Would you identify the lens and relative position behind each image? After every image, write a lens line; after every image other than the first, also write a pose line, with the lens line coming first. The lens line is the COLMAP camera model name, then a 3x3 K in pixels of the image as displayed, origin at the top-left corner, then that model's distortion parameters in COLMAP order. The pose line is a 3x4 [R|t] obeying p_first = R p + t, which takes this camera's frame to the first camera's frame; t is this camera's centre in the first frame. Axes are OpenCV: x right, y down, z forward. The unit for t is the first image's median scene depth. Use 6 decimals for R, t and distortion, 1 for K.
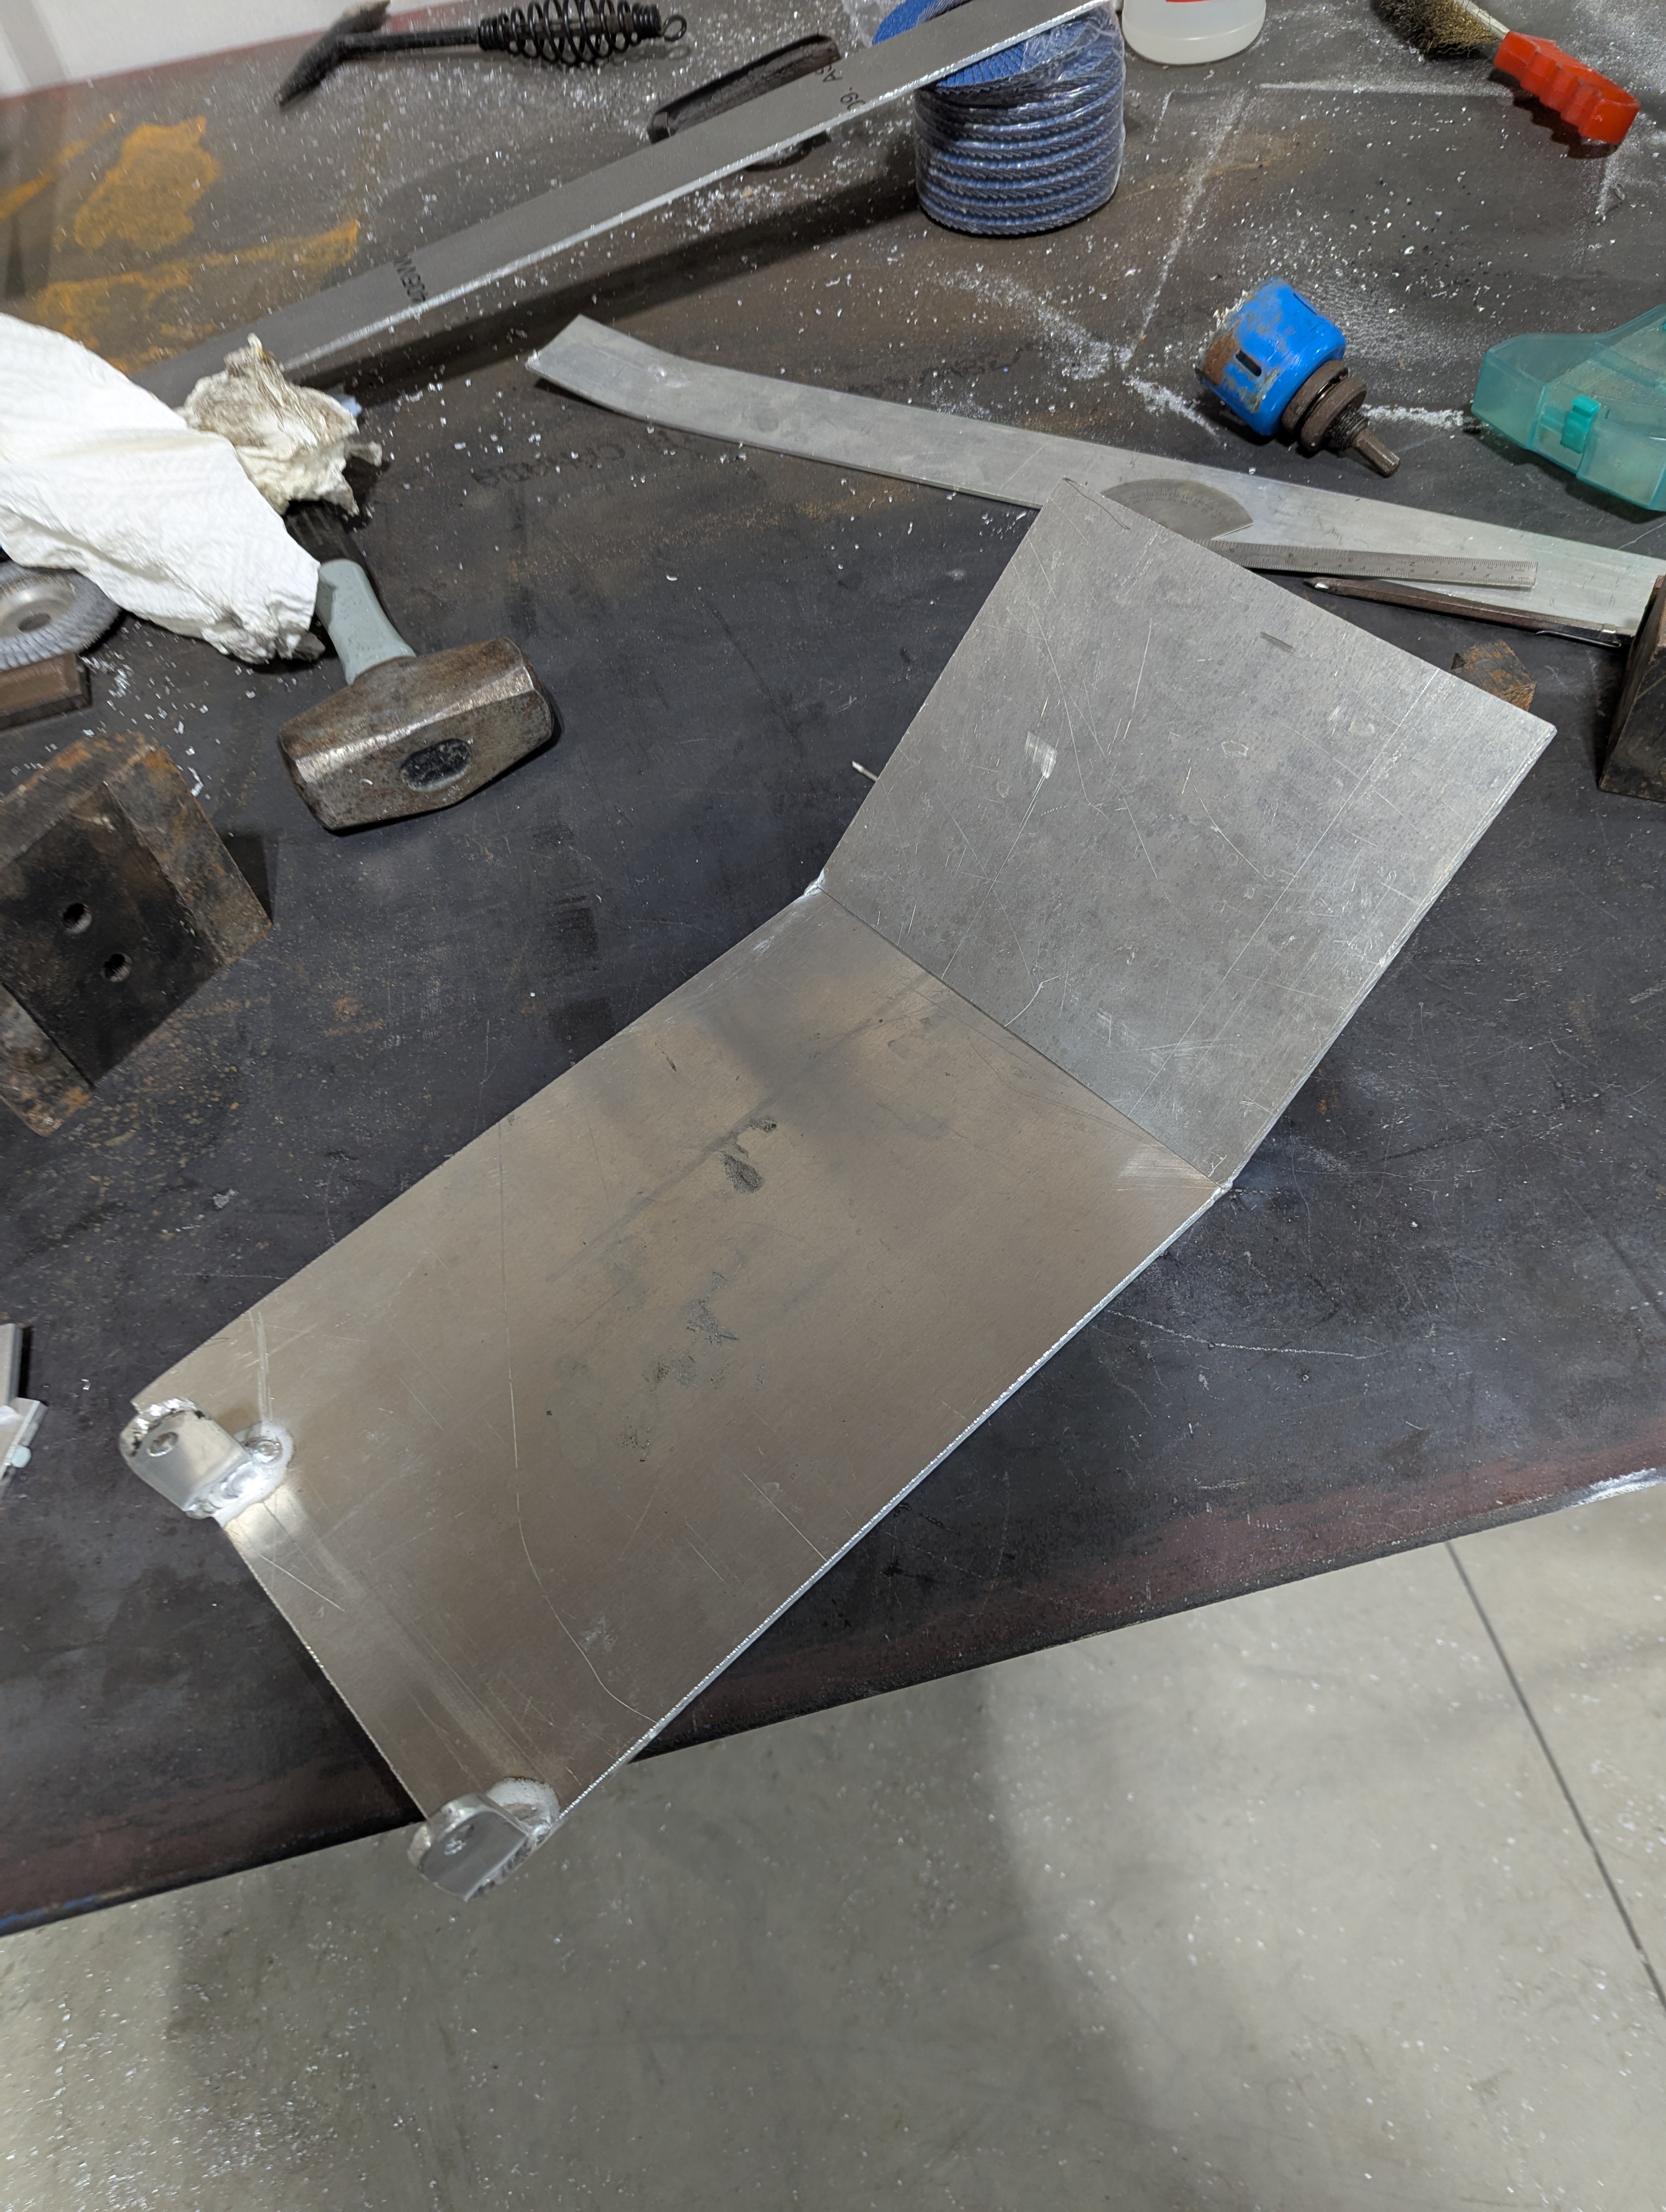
lens RADIAL K [[1616.9, 0, 833.0], [0, 1616.9, 1106.0], [0, 0, 1]] dist [0.040061, -0.030122]
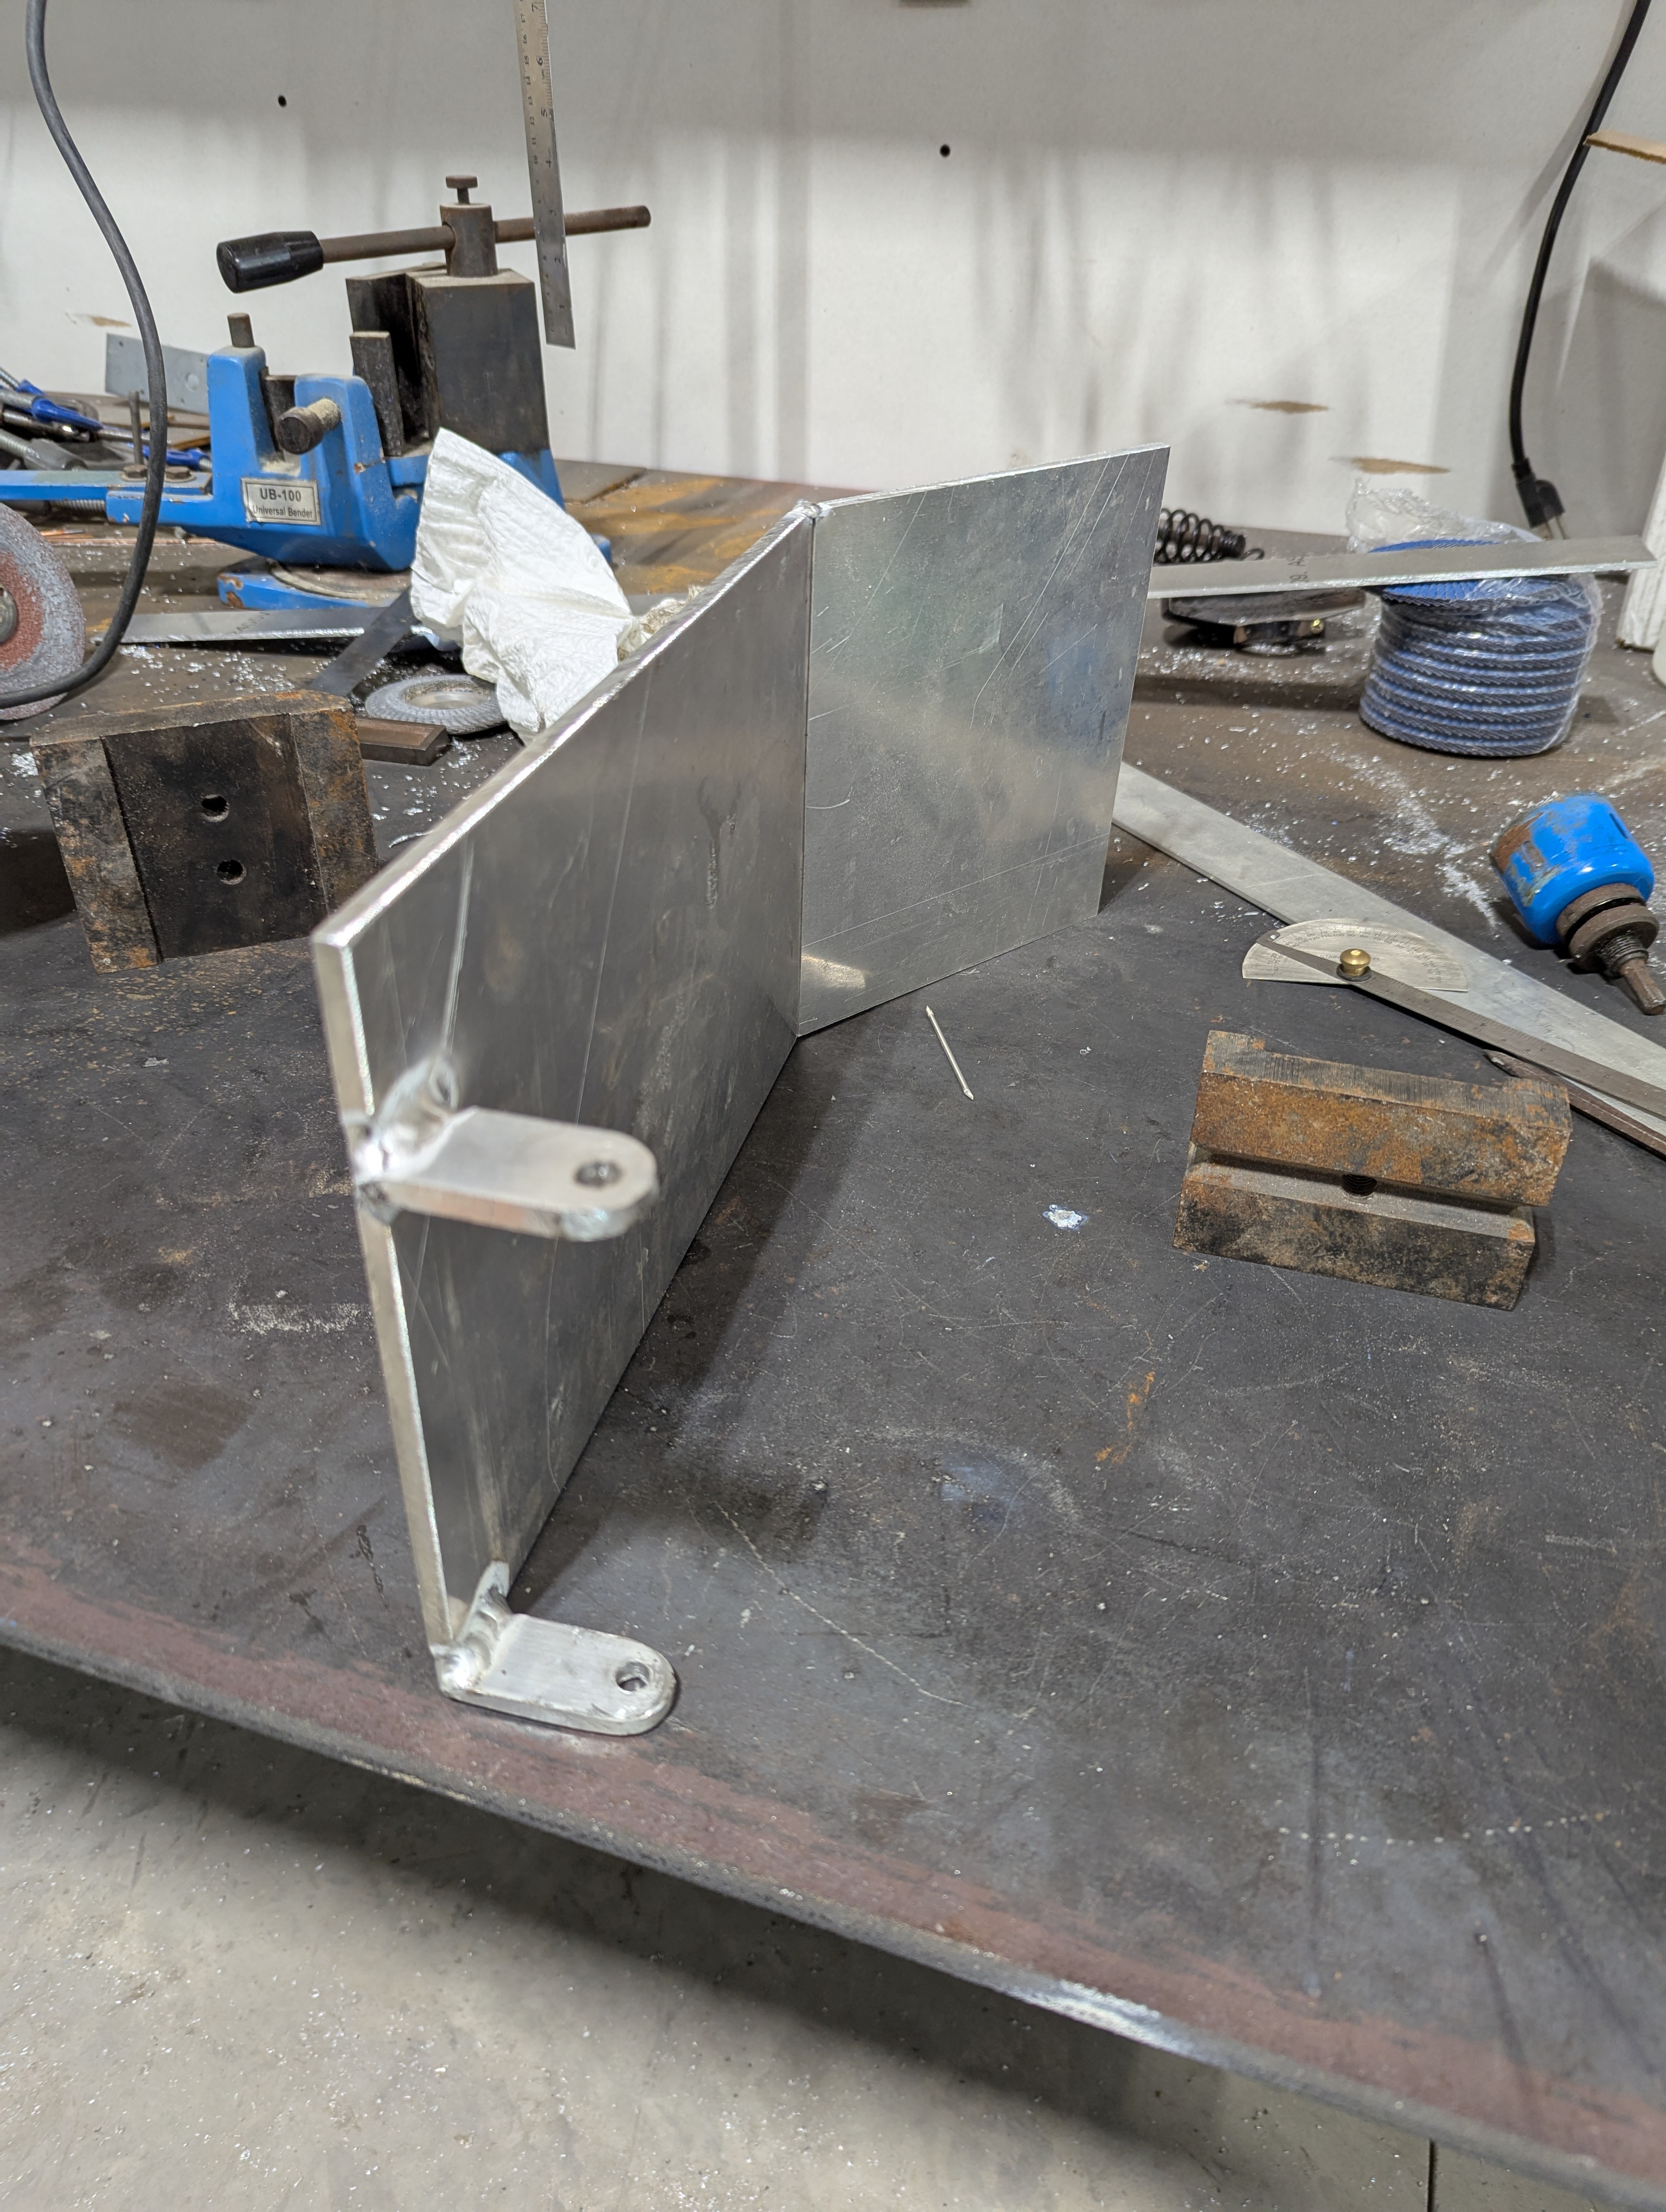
lens RADIAL K [[1597.2, 0, 833.0], [0, 1597.2, 1106.0], [0, 0, 1]] dist [0.011858, -0.002666]
pose [[0.837022, 0.391951, -0.381797, 0.321152], [-0.498839, 0.833345, -0.238107, 0.085777], [0.224842, 0.389756, 0.893049, 0.138413]]
